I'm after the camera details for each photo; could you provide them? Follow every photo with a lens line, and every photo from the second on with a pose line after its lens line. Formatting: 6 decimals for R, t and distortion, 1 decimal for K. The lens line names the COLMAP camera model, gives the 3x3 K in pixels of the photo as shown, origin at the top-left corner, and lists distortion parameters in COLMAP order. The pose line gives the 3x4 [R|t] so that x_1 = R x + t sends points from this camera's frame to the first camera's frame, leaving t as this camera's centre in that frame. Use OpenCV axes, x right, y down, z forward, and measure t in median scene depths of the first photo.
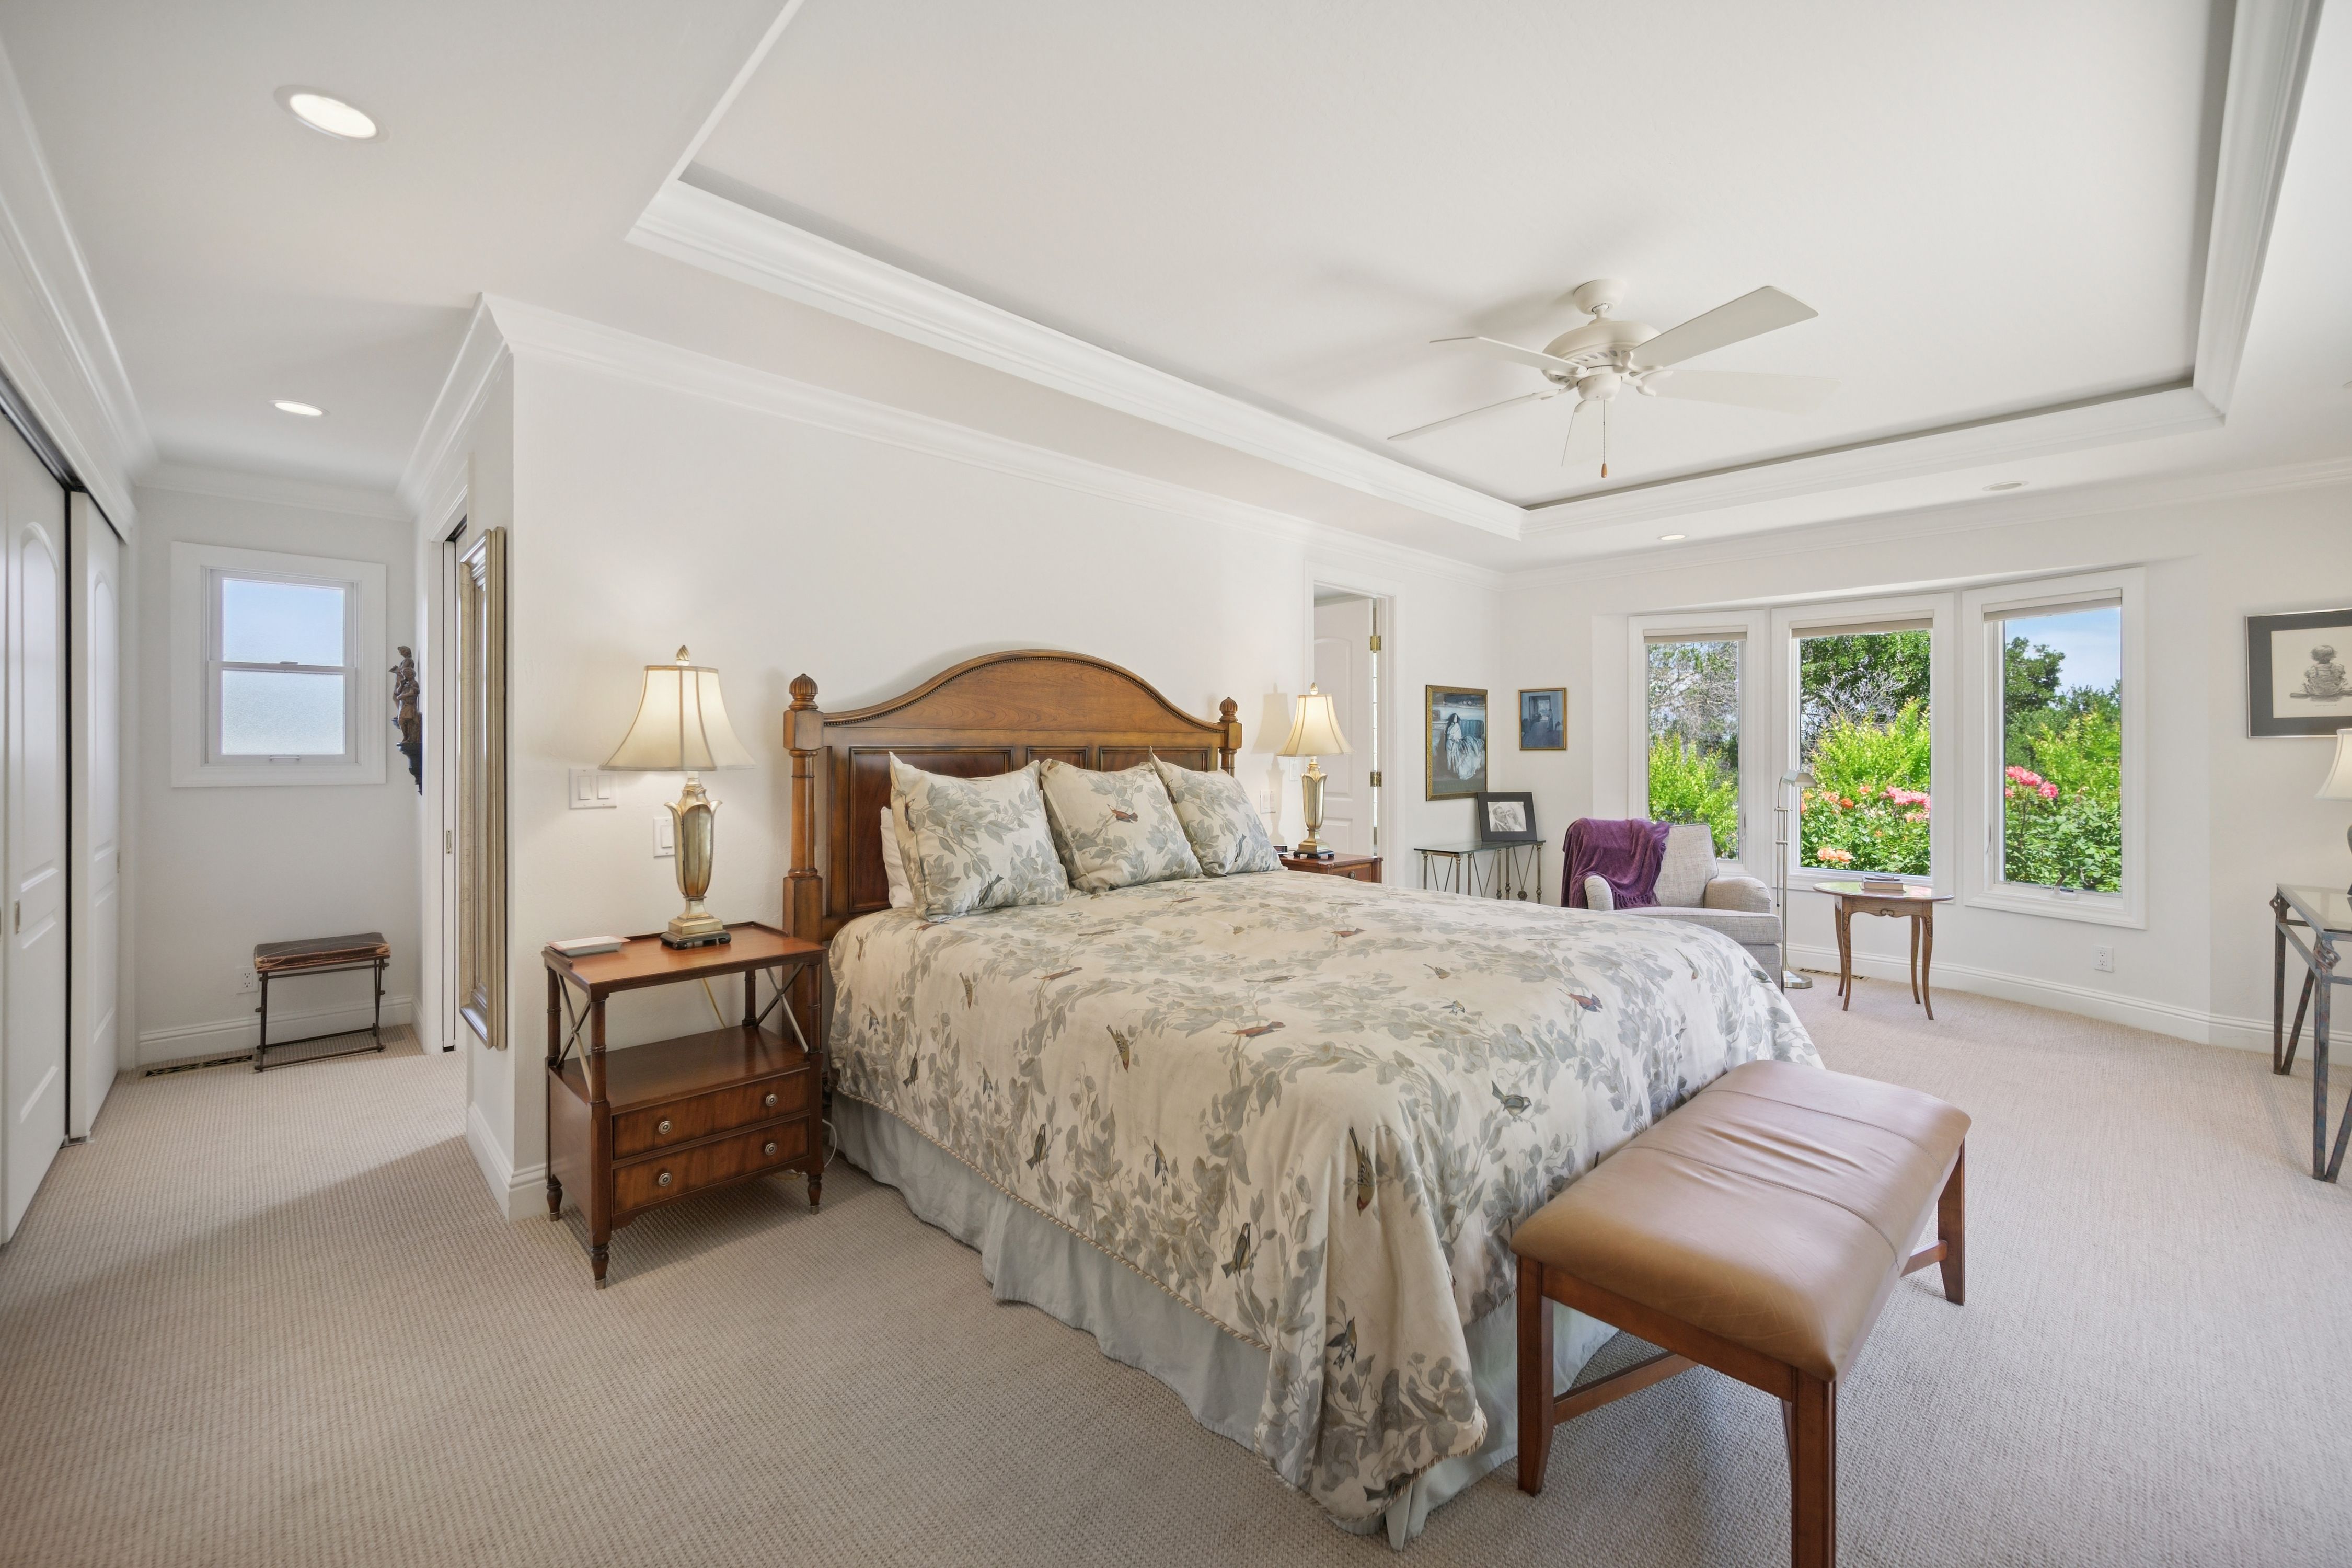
lens RADIAL K [[933.7, 0, 1190.2], [0, 933.7, 750.3], [0, 0, 1]] dist [0.000493, 0.000071]
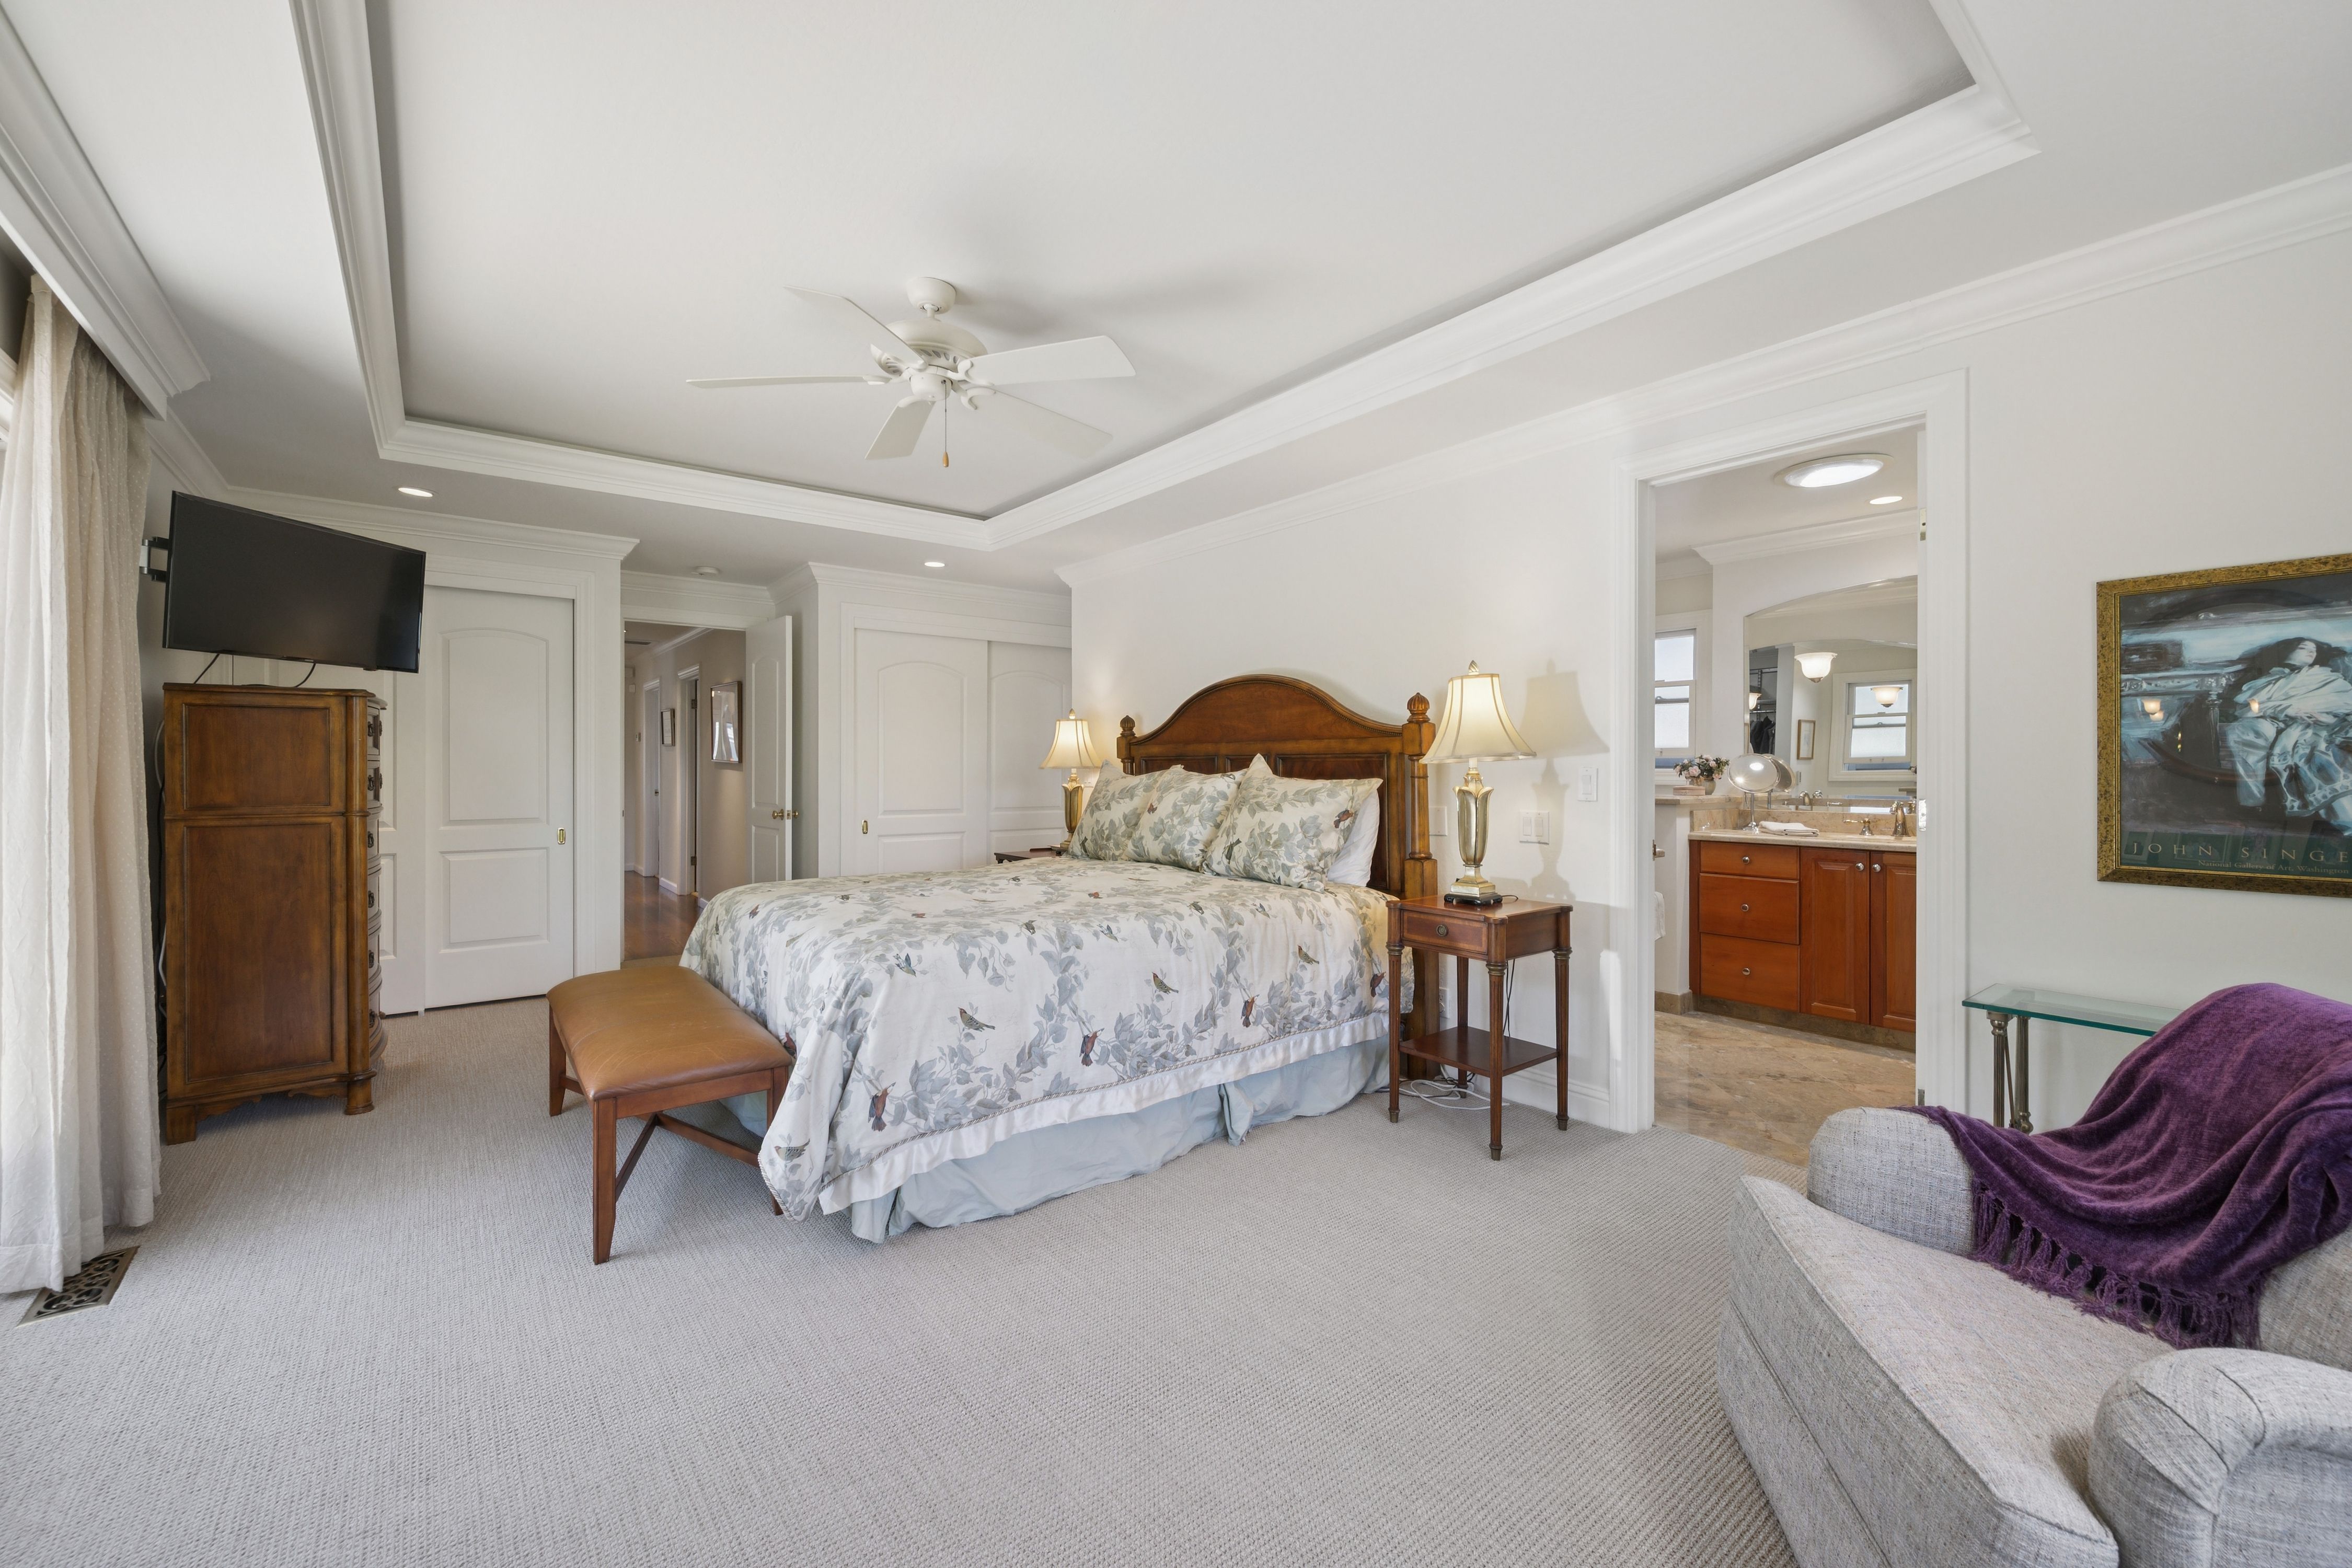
lens RADIAL K [[935.2, 0, 1185.7], [0, 935.2, 764.0], [0, 0, 1]] dist [-0.001359, 0.000329]
pose [[-0.093169, -0.003662, -0.995644, 0.906165], [-0.002064, 0.999992, -0.003485, 0.010542], [0.995648, 0.001730, -0.093175, 0.879203]]
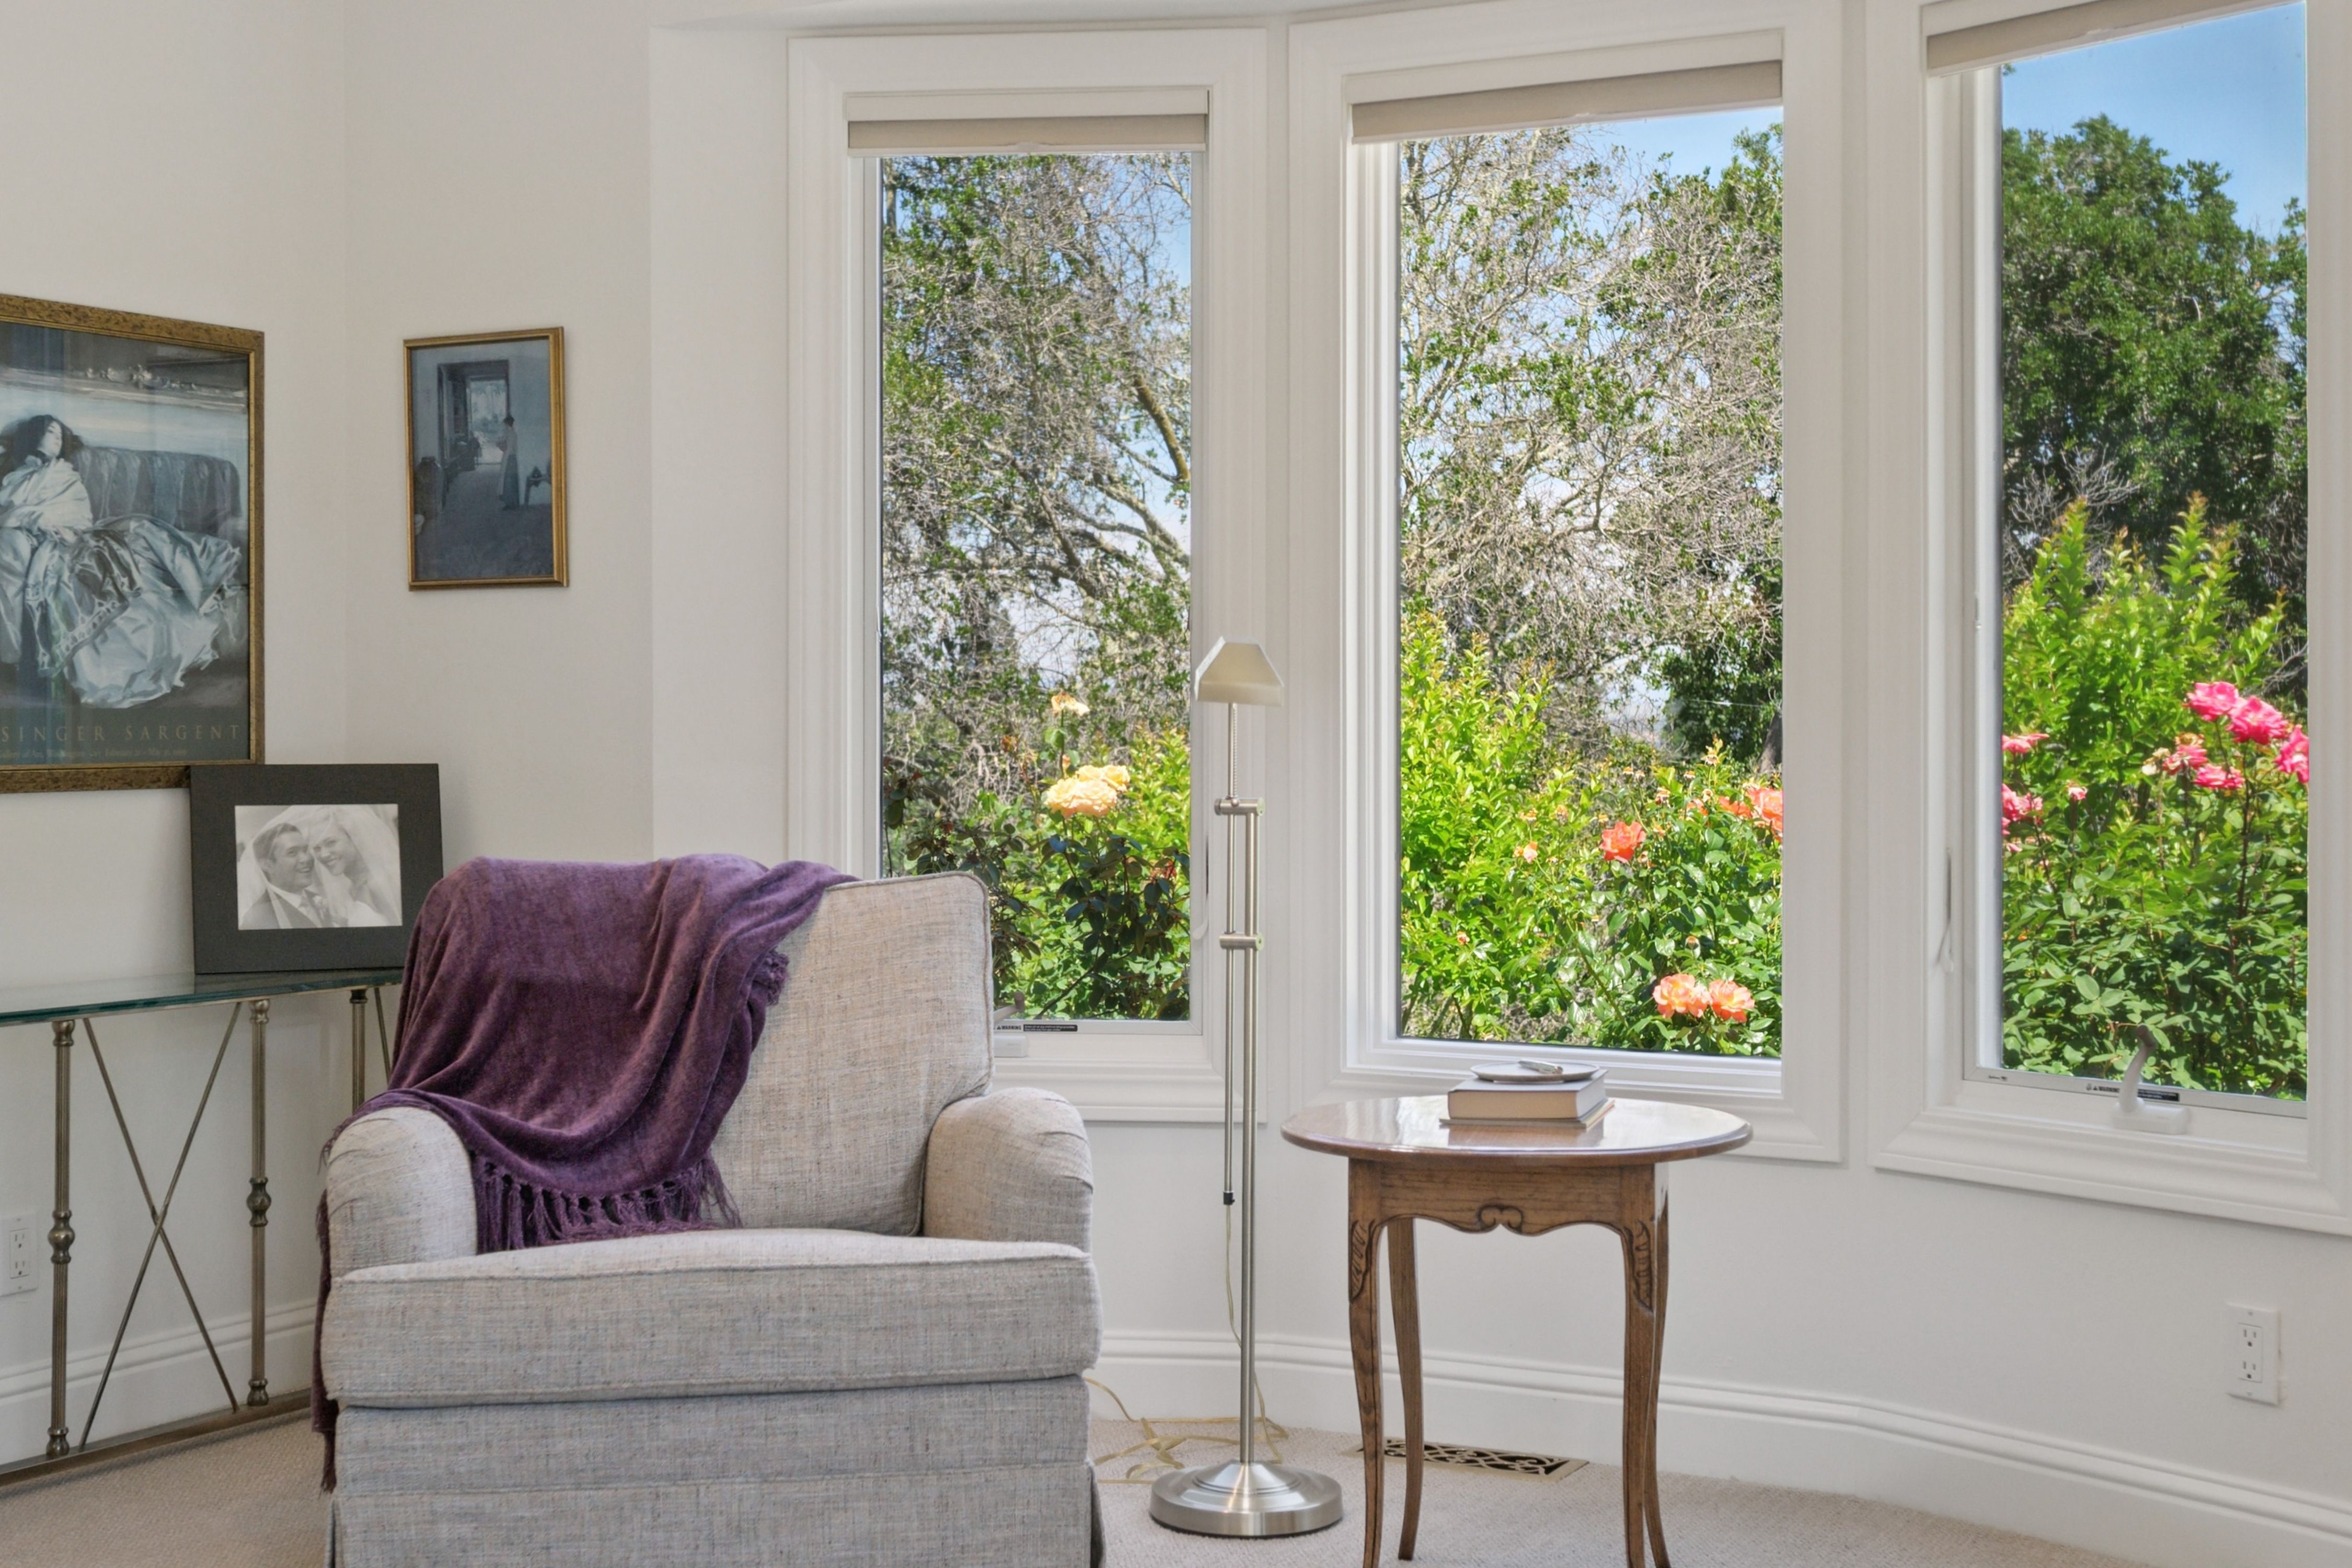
lens RADIAL K [[3015.3, 0, 1171.7], [0, 3015.3, 716.3], [0, 0, 1]] dist [-0.014894, 0.015265]
pose [[0.954935, 0.000332, 0.296814, 0.454123], [-0.000269, 1.000000, -0.000253, 0.047236], [-0.296814, 0.000162, 0.954935, 0.298317]]
